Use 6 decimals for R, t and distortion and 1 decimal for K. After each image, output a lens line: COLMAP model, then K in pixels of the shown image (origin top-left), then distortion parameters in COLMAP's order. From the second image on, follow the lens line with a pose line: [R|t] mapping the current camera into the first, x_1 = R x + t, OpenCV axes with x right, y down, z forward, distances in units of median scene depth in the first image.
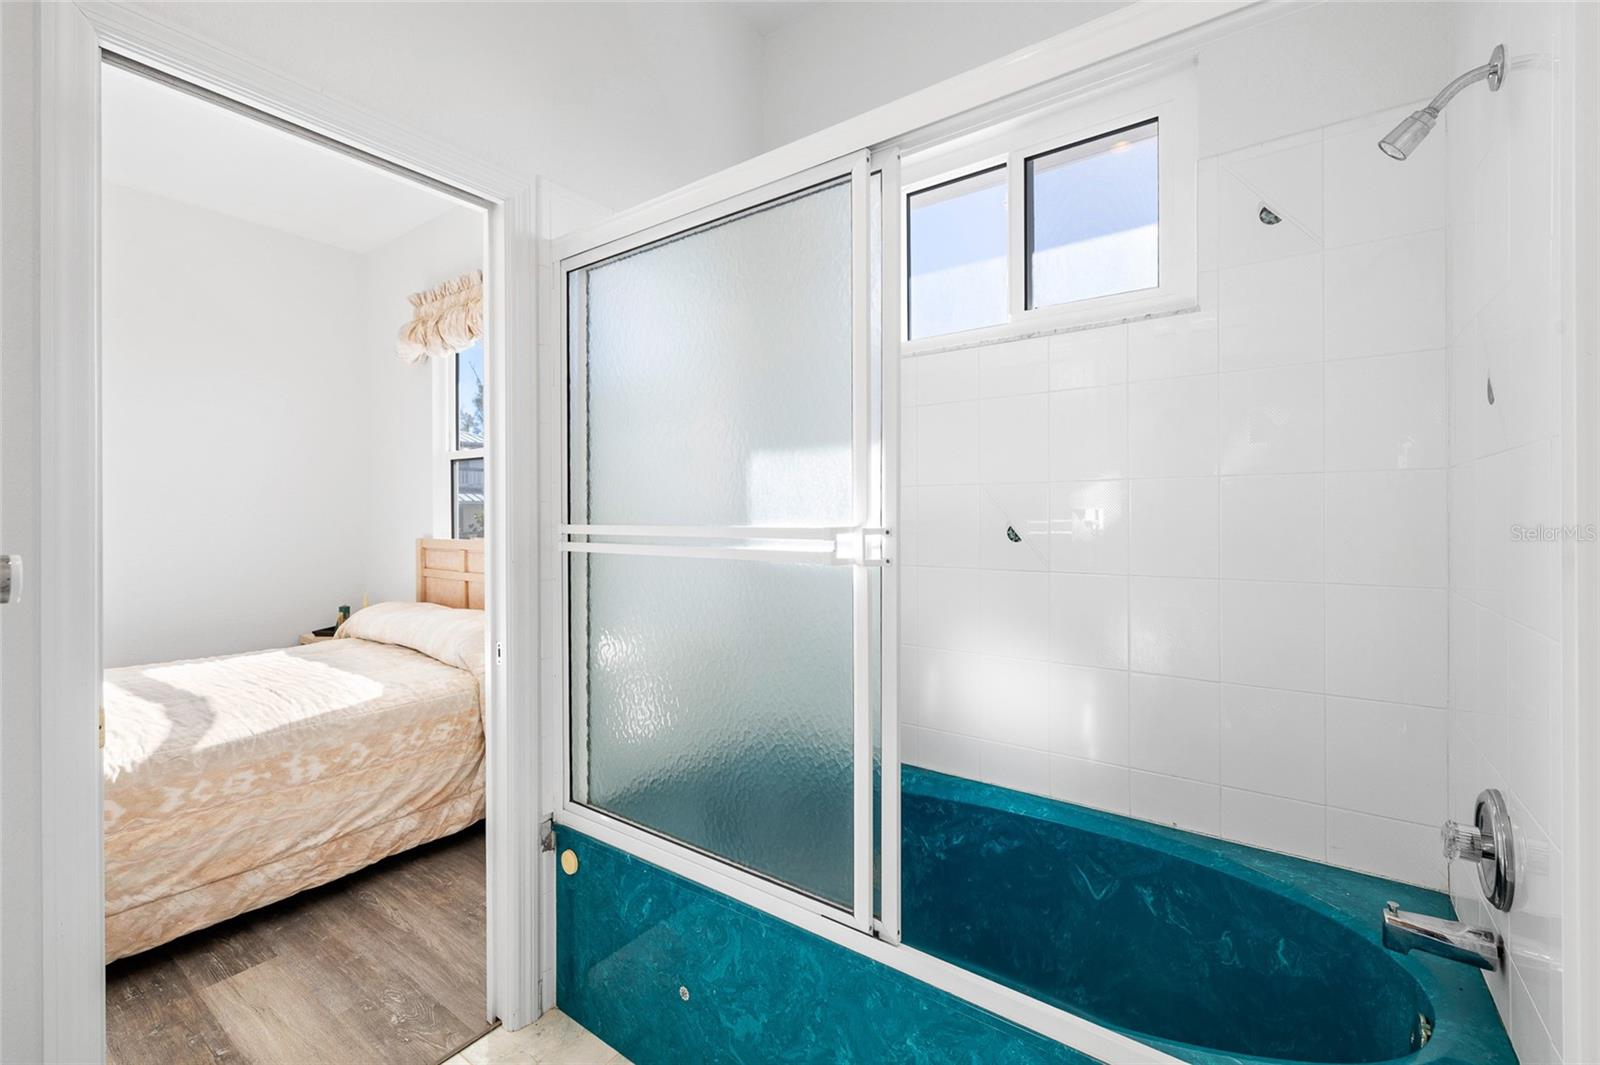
lens RADIAL K [[676.8, 0, 797.4], [0, 676.8, 511.9], [0, 0, 1]] dist [0.000765, 0.000274]
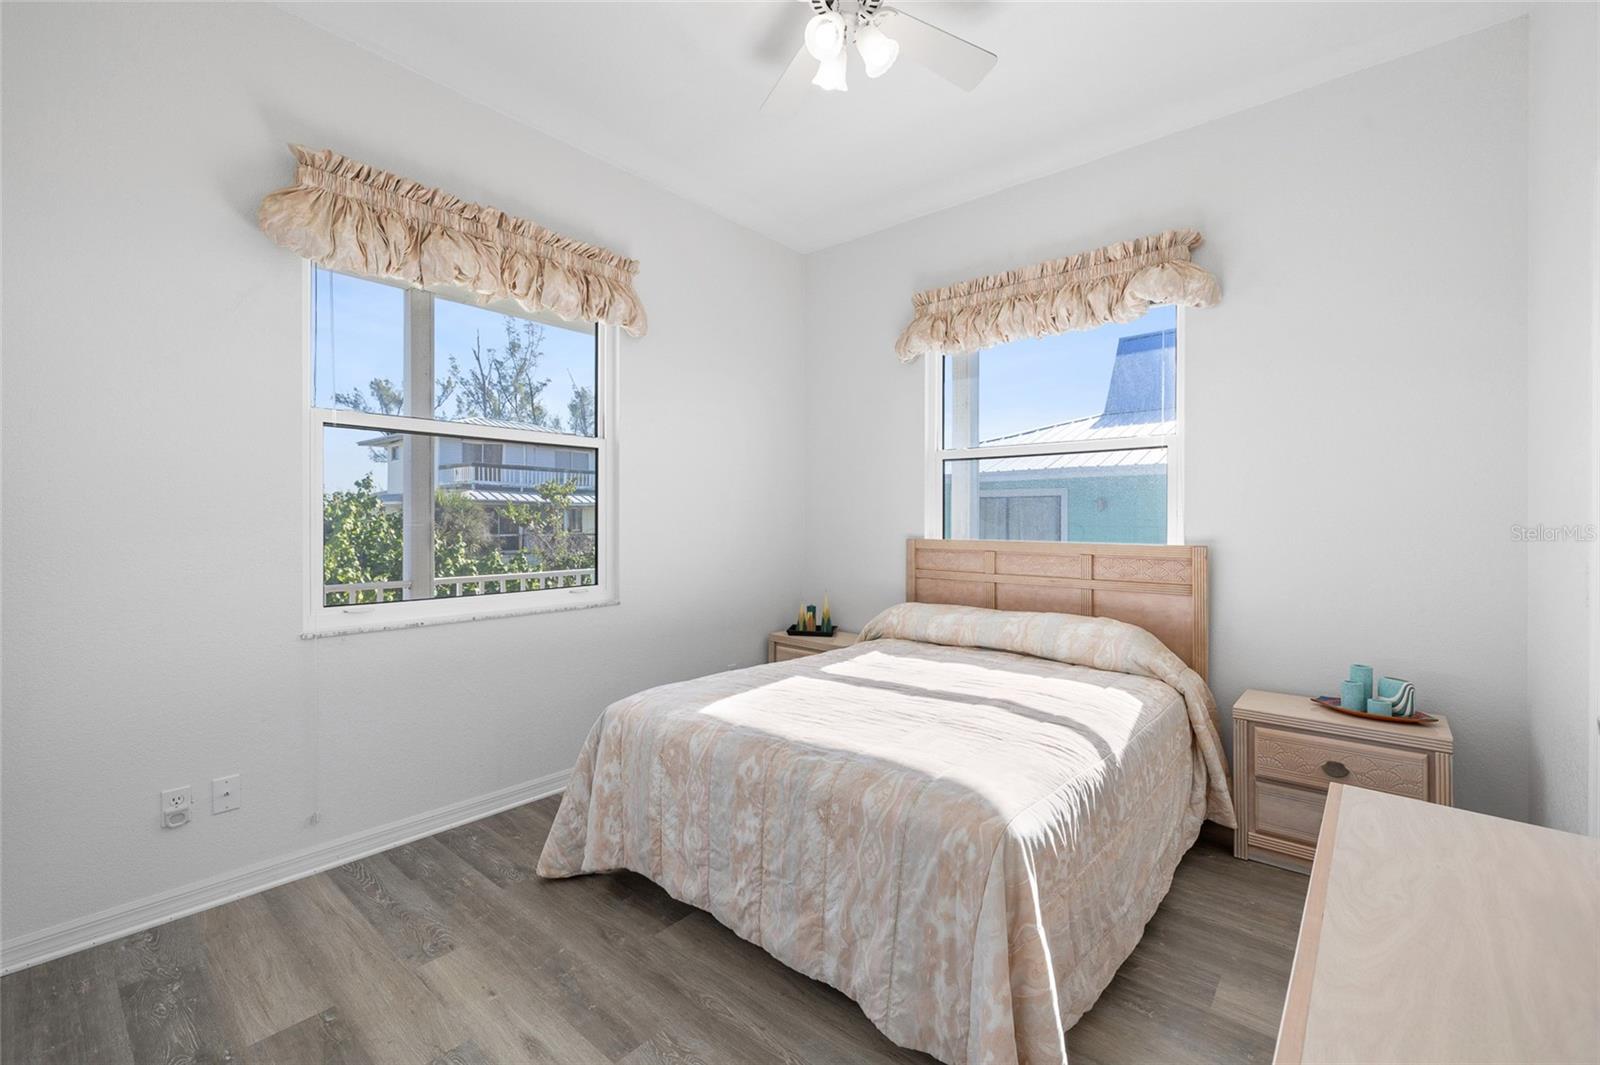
lens RADIAL K [[676.8, 0, 797.4], [0, 676.8, 511.9], [0, 0, 1]] dist [0.000765, 0.000274]
pose [[0.996074, 0.002168, -0.088502, -0.638776], [-0.002420, 0.999993, -0.002740, 0.002917], [0.088495, 0.002944, 0.996072, -0.003001]]
